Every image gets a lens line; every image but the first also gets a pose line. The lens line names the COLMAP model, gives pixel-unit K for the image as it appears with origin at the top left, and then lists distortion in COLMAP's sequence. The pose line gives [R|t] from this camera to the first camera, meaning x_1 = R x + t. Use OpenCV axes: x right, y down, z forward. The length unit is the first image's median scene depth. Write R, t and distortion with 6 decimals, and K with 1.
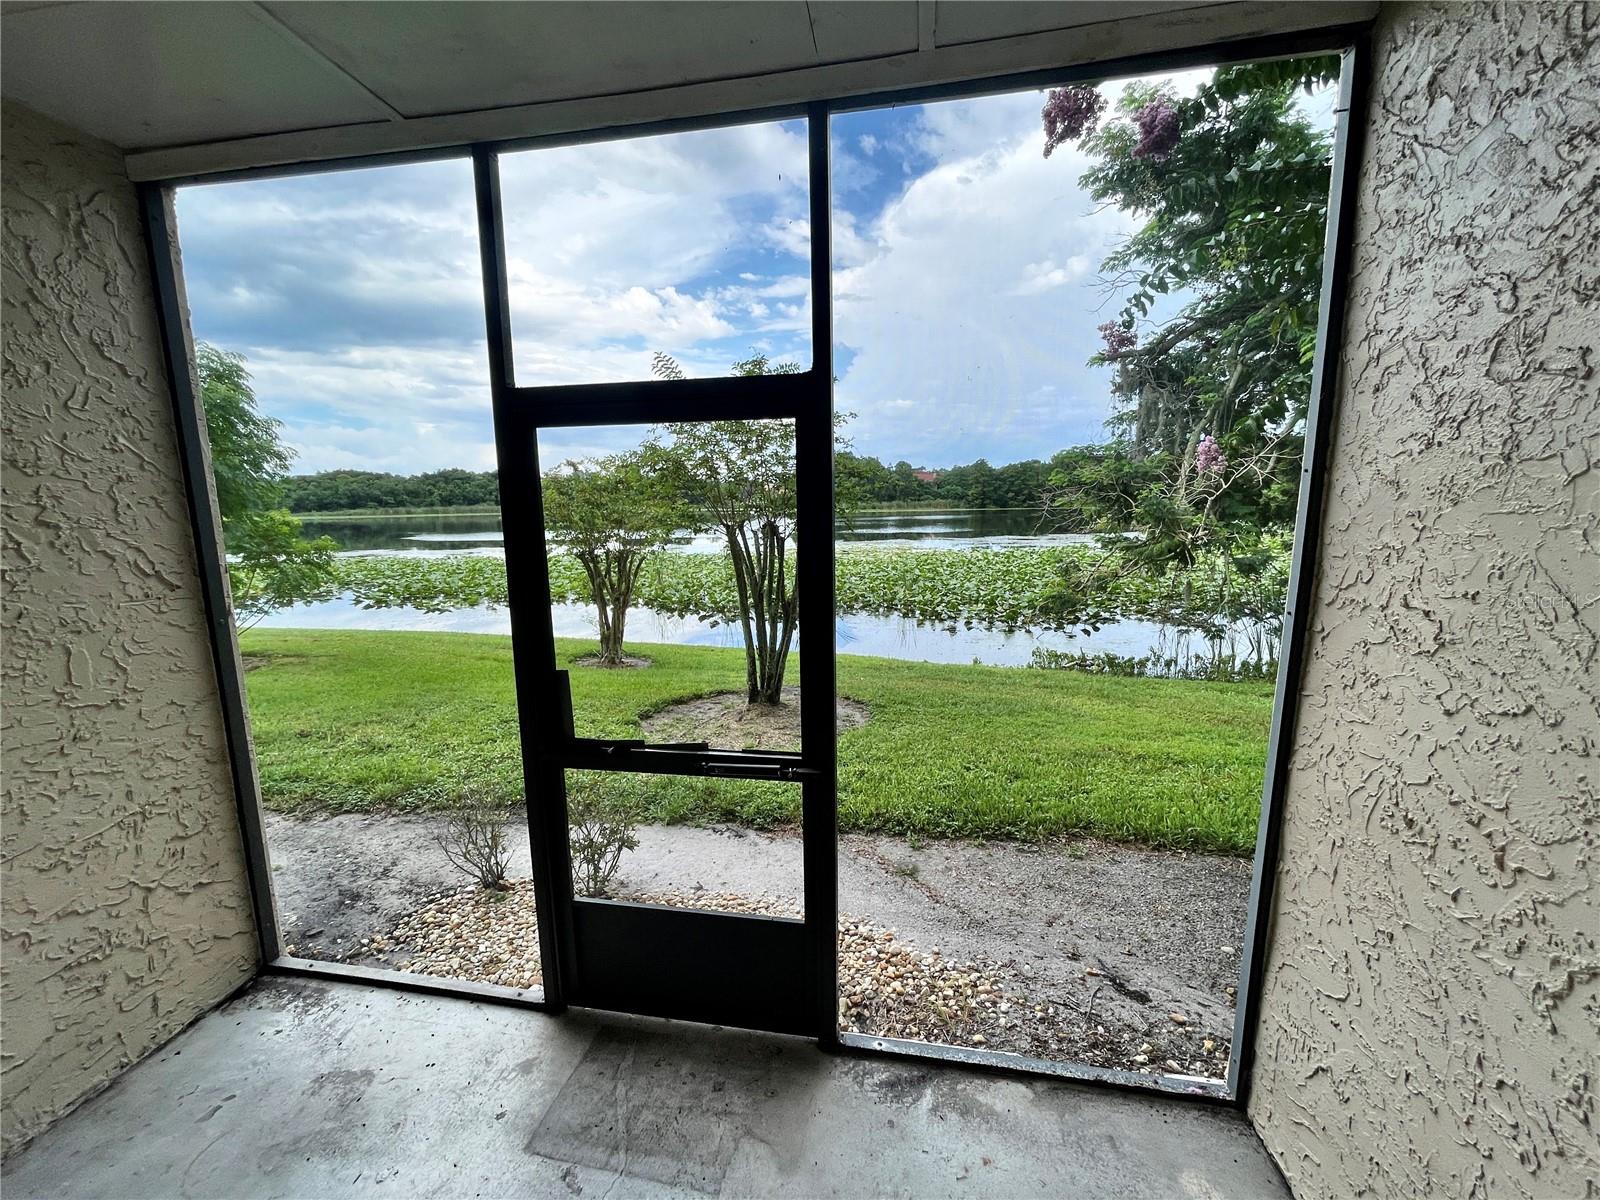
lens RADIAL K [[644.8, 0, 795.4], [0, 644.8, 604.9], [0, 0, 1]] dist [-0.003267, -0.000143]
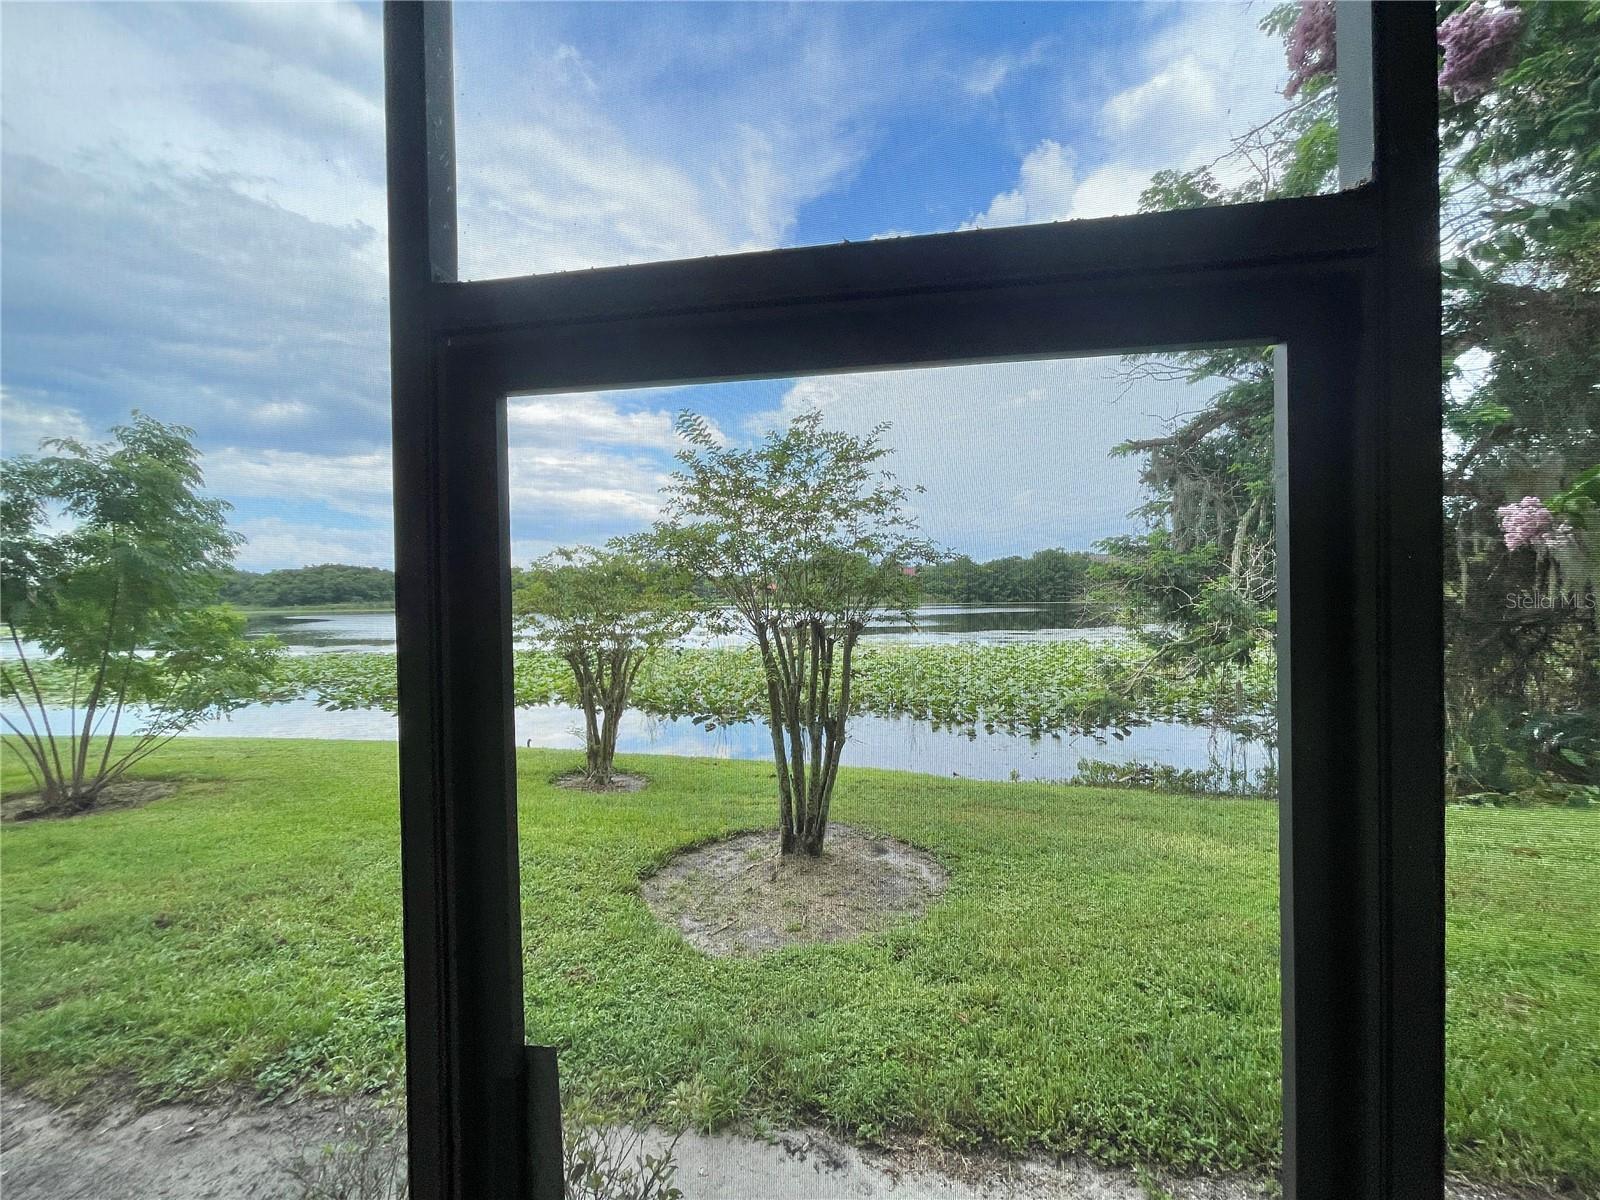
lens RADIAL K [[644.8, 0, 795.4], [0, 644.8, 604.9], [0, 0, 1]] dist [-0.003267, -0.000143]
pose [[0.999776, 0.000519, 0.021138, -0.044462], [0.002549, 0.989449, -0.144861, -0.017995], [-0.020990, 0.144883, 0.989226, 0.118807]]
